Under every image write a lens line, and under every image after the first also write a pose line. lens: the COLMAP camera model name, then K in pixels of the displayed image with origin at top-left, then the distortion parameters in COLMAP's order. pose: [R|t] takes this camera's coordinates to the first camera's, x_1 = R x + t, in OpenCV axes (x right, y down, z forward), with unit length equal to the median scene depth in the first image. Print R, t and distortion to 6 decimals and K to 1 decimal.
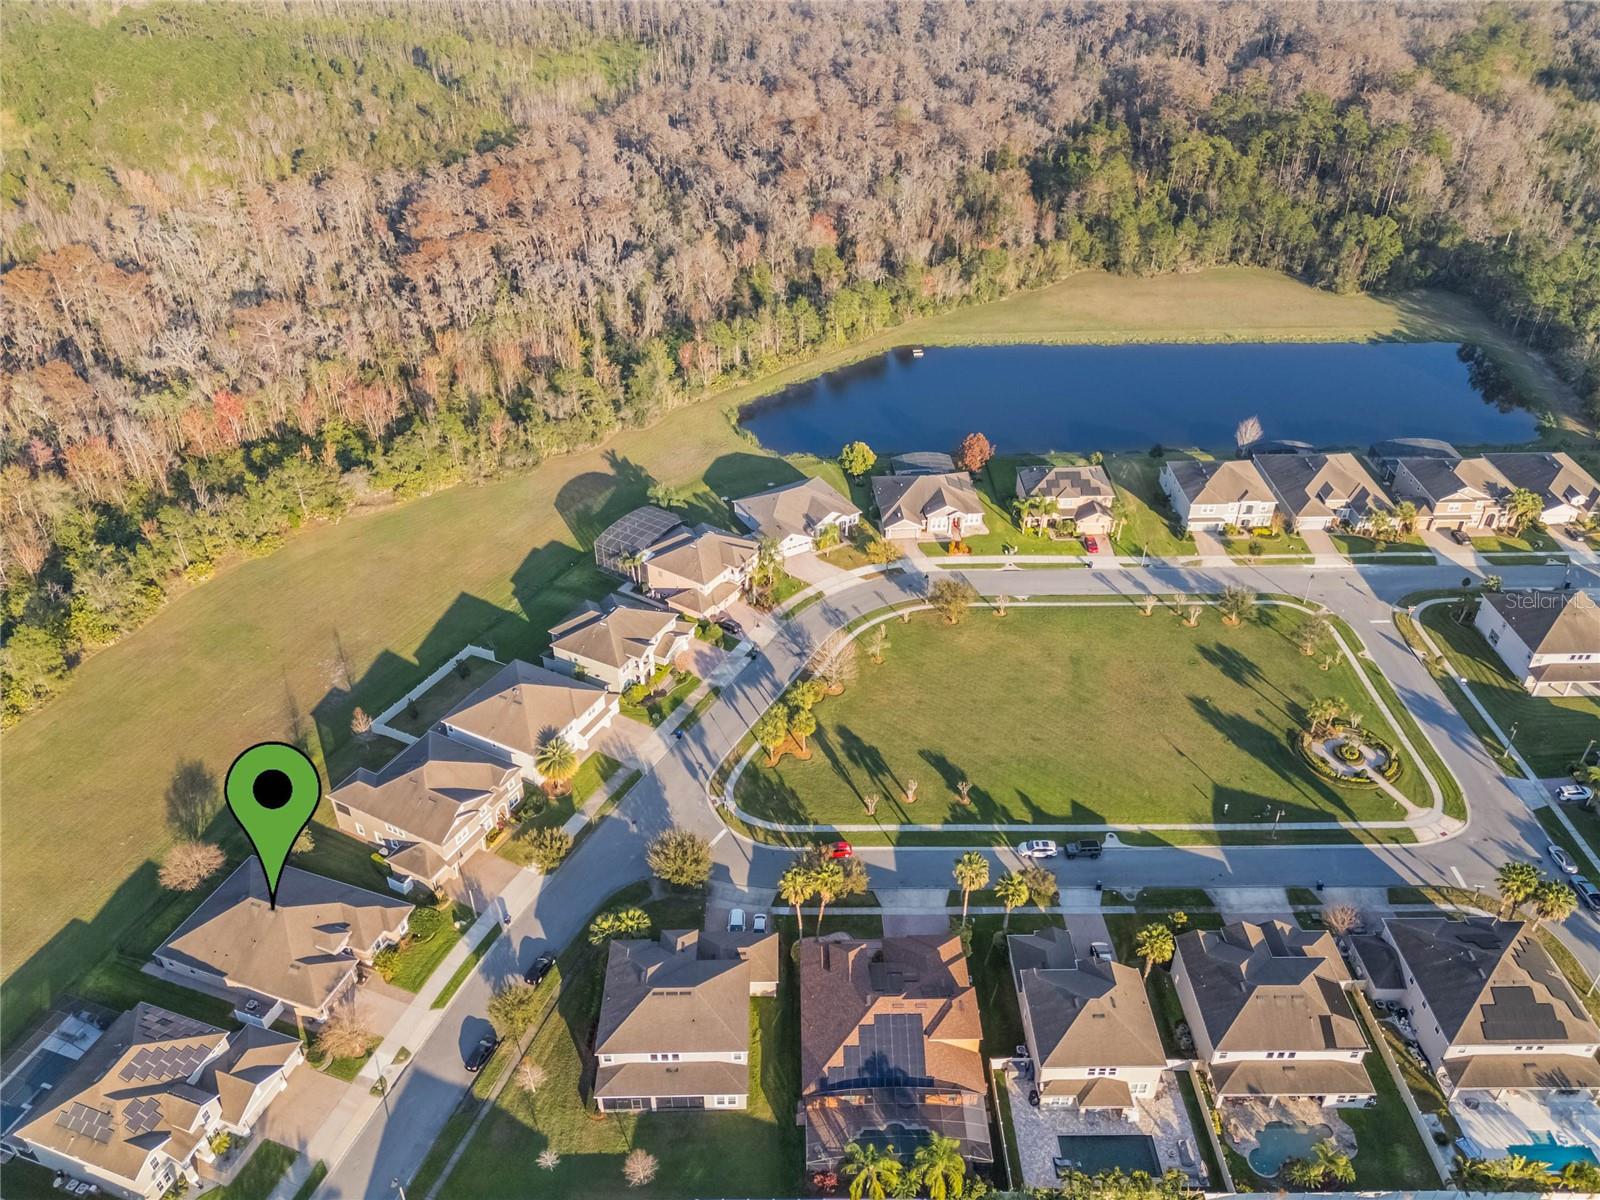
lens RADIAL K [[1190.9, 0, 800.0], [0, 1190.9, 600.0], [0, 0, 1]] dist [0.086777, -0.095386]
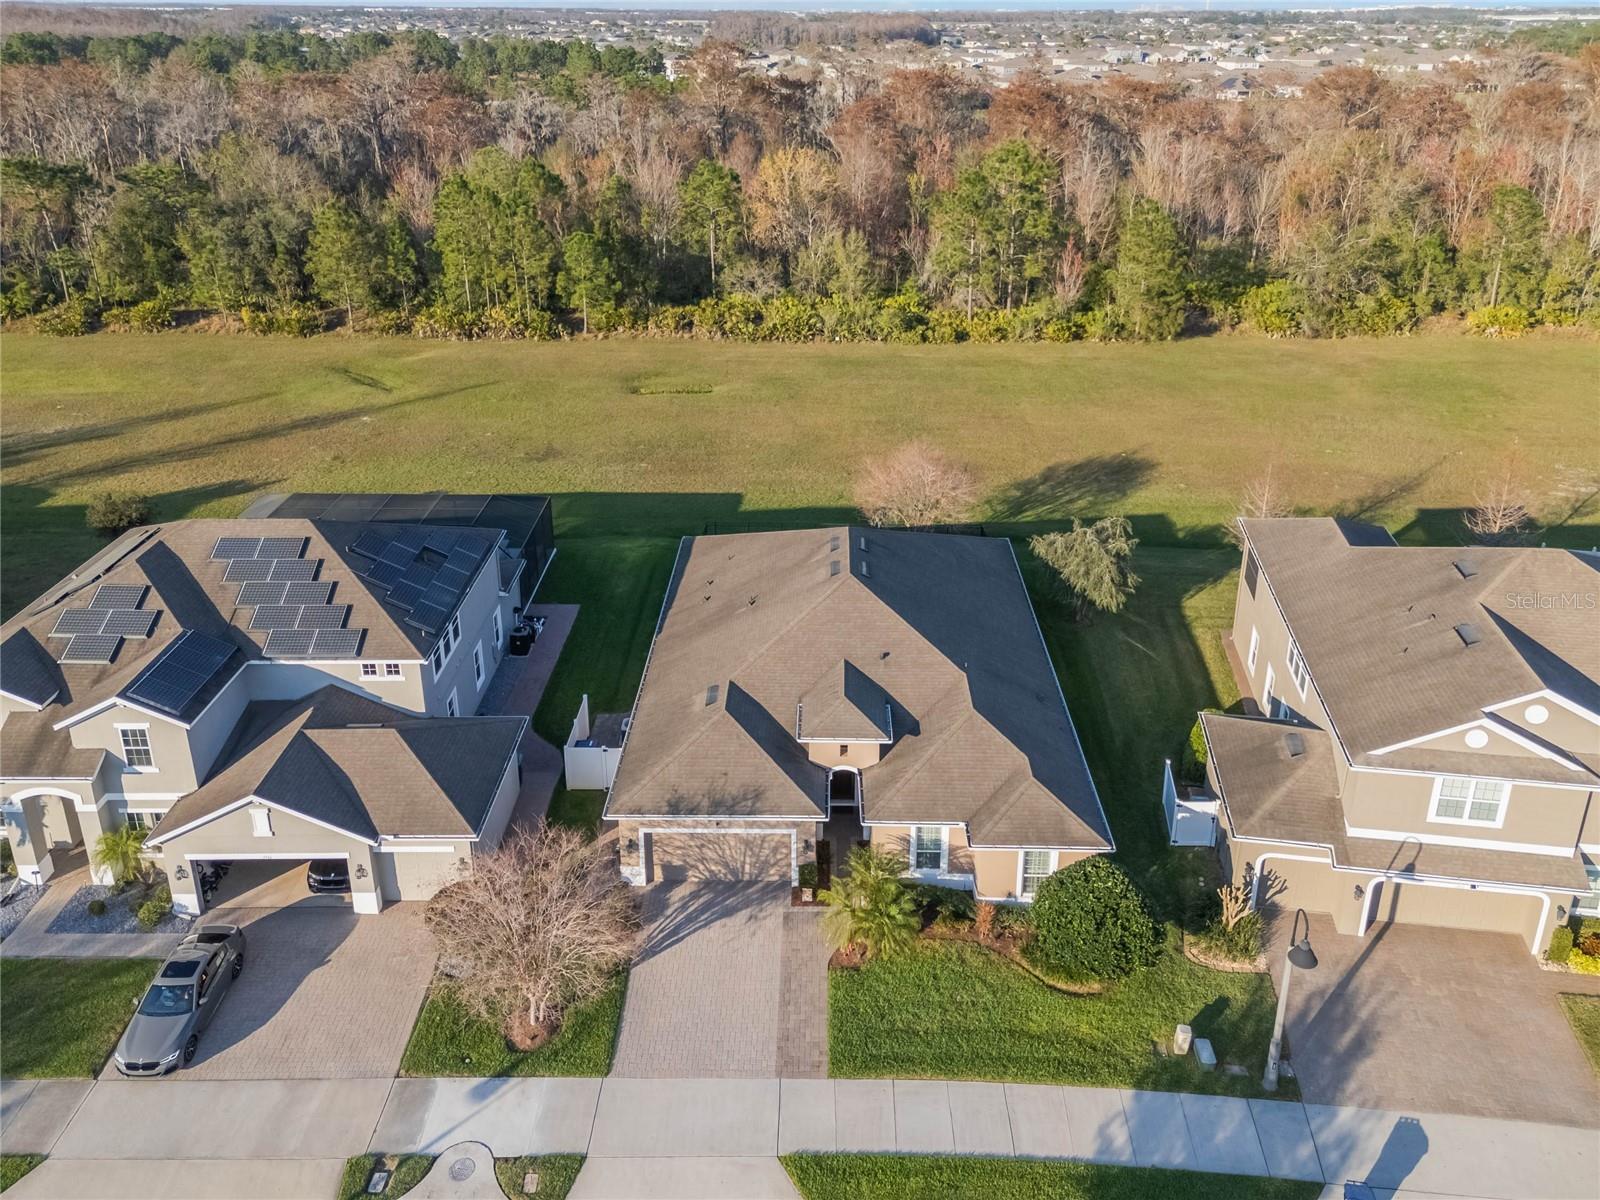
lens RADIAL K [[1230.8, 0, 815.9], [0, 1230.8, 489.7], [0, 0, 1]] dist [0.027414, -0.000604]
pose [[0.335238, 0.346496, -0.876103, -0.125200], [-0.541848, 0.831637, 0.121573, 0.176264], [0.770724, 0.433959, 0.466545, 0.730017]]
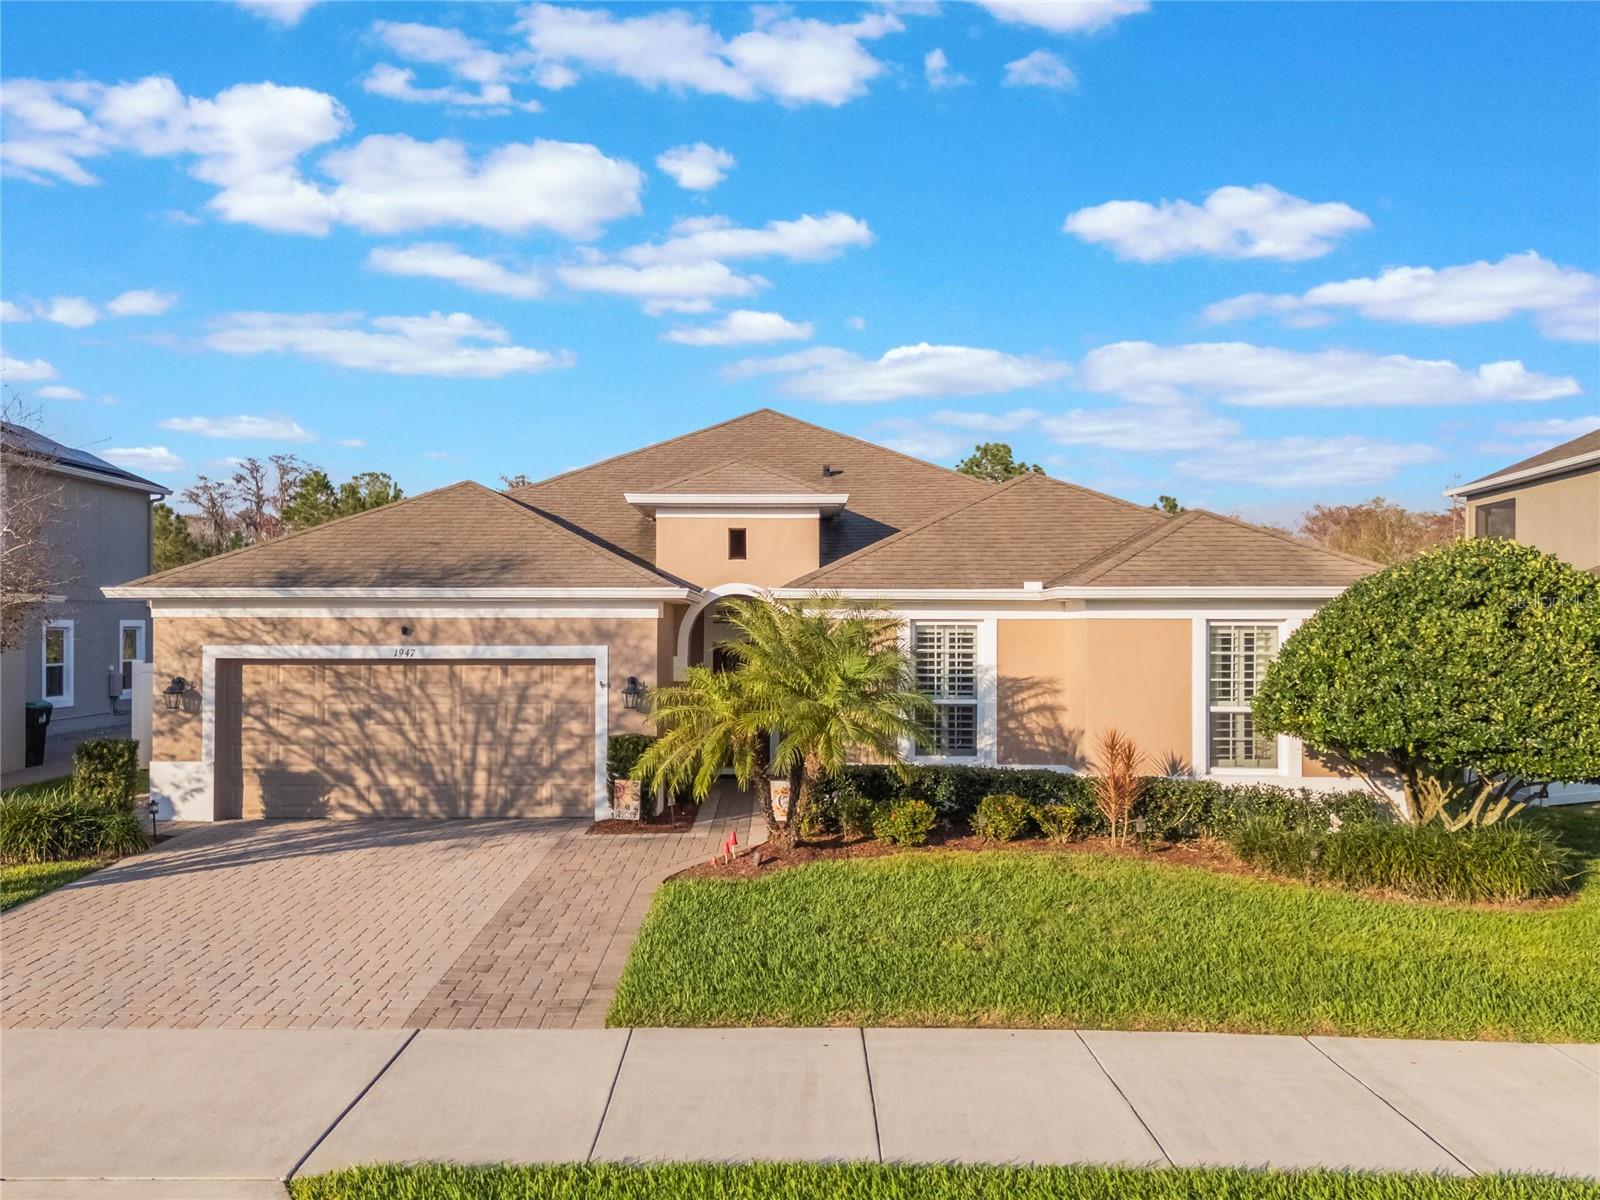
lens RADIAL K [[1317.5, 0, 771.1], [0, 1317.5, 627.8], [0, 0, 1]] dist [0.007248, -0.002297]
pose [[0.335023, 0.010657, -0.942150, -0.220476], [-0.538700, 0.822548, -0.182254, 0.278504], [0.773021, 0.568595, 0.281313, 0.855560]]
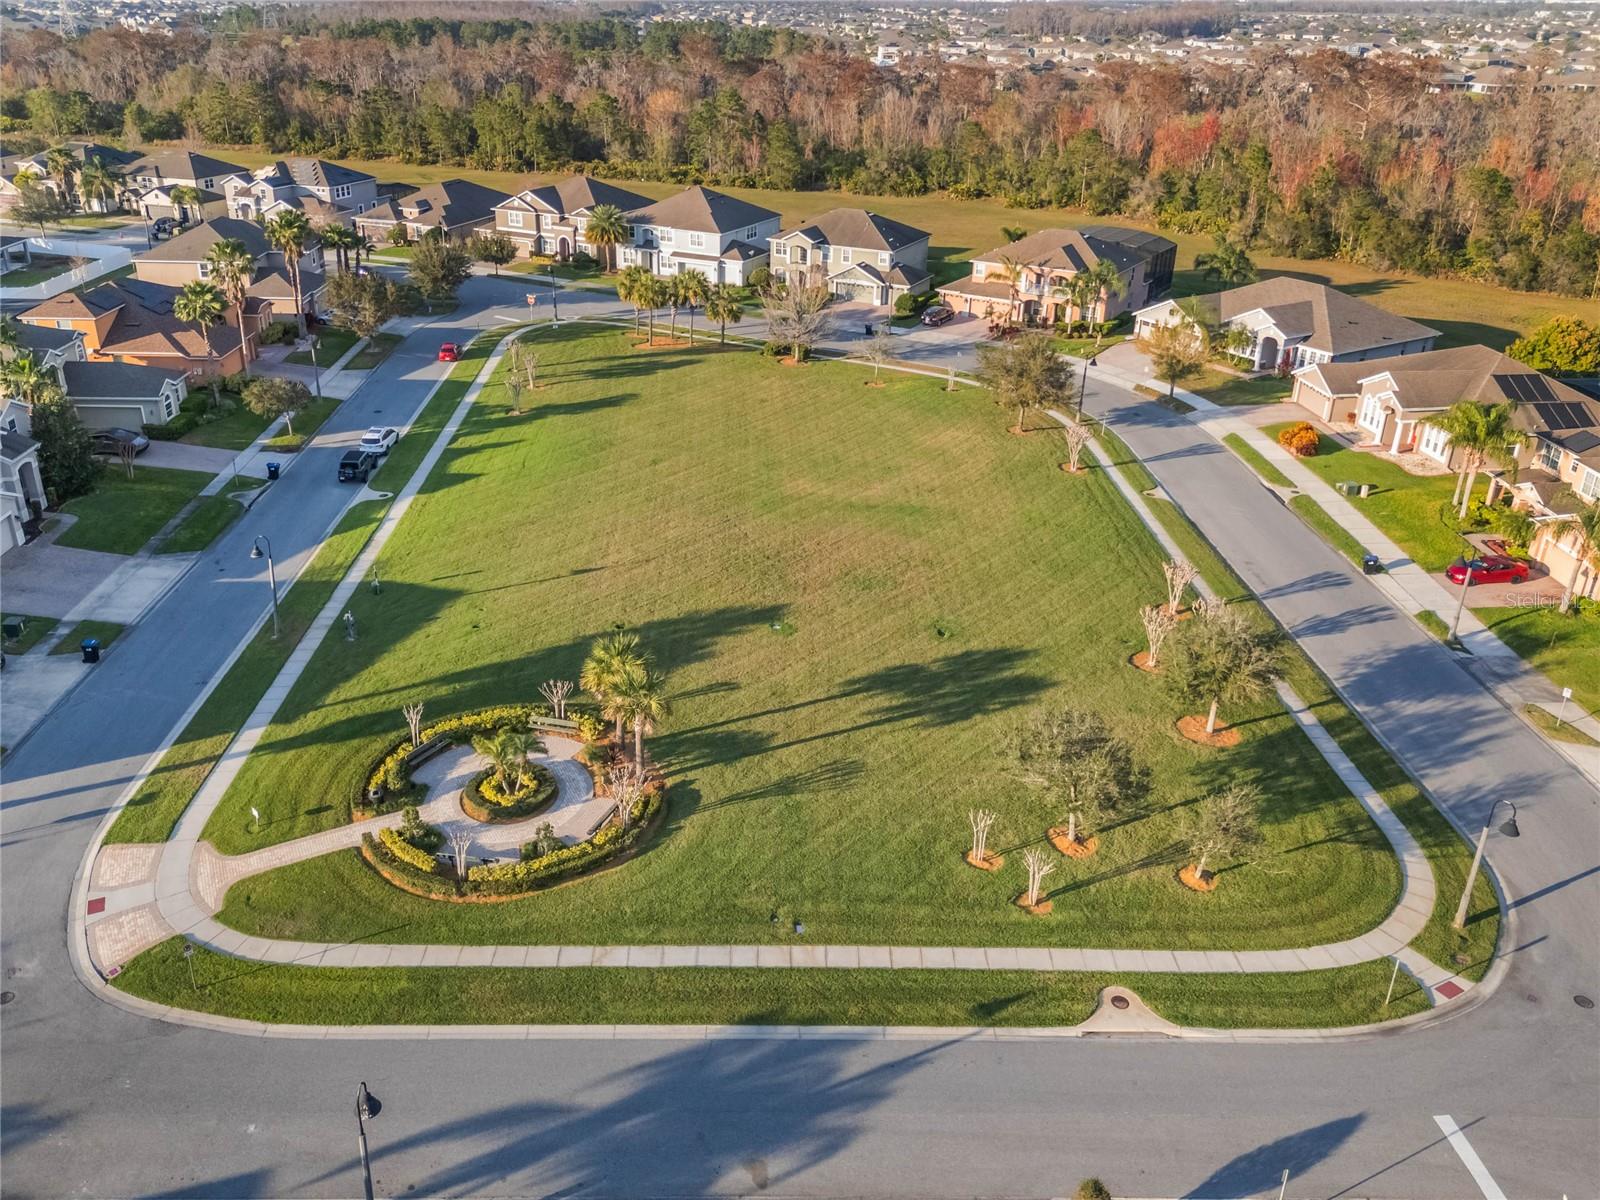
lens RADIAL K [[1190.9, 0, 800.0], [0, 1190.9, 600.0], [0, 0, 1]] dist [0.086777, -0.095386]
pose [[0.034996, 0.453371, -0.890635, 0.776634], [-0.585501, 0.731525, 0.349371, -0.070219], [0.809916, 0.509241, 0.291050, 1.022657]]
